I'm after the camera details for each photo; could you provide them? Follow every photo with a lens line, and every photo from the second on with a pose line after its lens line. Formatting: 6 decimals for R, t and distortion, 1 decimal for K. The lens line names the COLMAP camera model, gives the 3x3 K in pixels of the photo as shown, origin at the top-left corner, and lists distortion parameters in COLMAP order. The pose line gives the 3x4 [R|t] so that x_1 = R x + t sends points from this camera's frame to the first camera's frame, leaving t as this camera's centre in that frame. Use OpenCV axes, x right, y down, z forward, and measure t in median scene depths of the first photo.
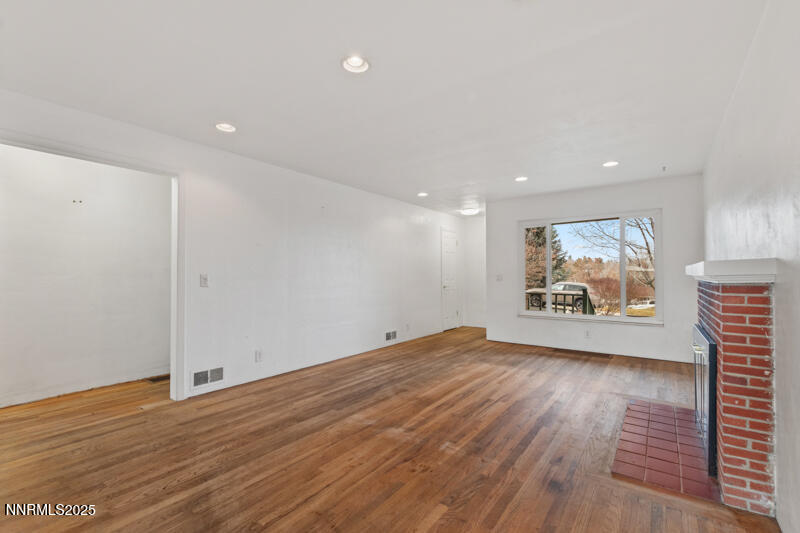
lens RADIAL K [[350.2, 0, 397.7], [0, 350.2, 272.8], [0, 0, 1]] dist [0.012028, -0.002511]
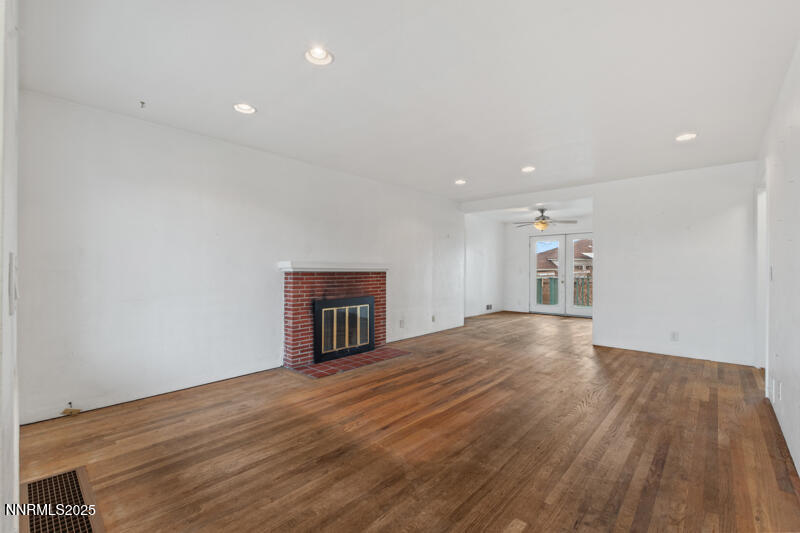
lens RADIAL K [[350.2, 0, 397.0], [0, 350.2, 272.4], [0, 0, 1]] dist [0.012028, -0.002511]
pose [[-0.994727, -0.001204, 0.102555, 0.286029], [-0.001182, 0.999999, 0.000276, 0.022418], [-0.102555, 0.000153, -0.994727, 2.022566]]
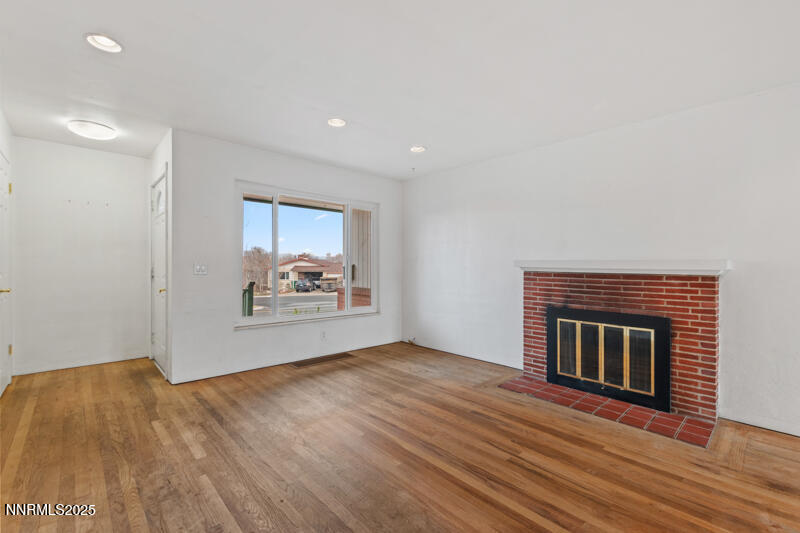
lens RADIAL K [[350.2, 0, 407.1], [0, 350.2, 263.7], [0, 0, 1]] dist [0.012028, -0.002511]
pose [[0.176326, 0.010884, 0.984272, -0.395864], [-0.017329, 0.999818, -0.007951, 0.011595], [-0.984179, -0.015654, 0.176483, 1.057883]]
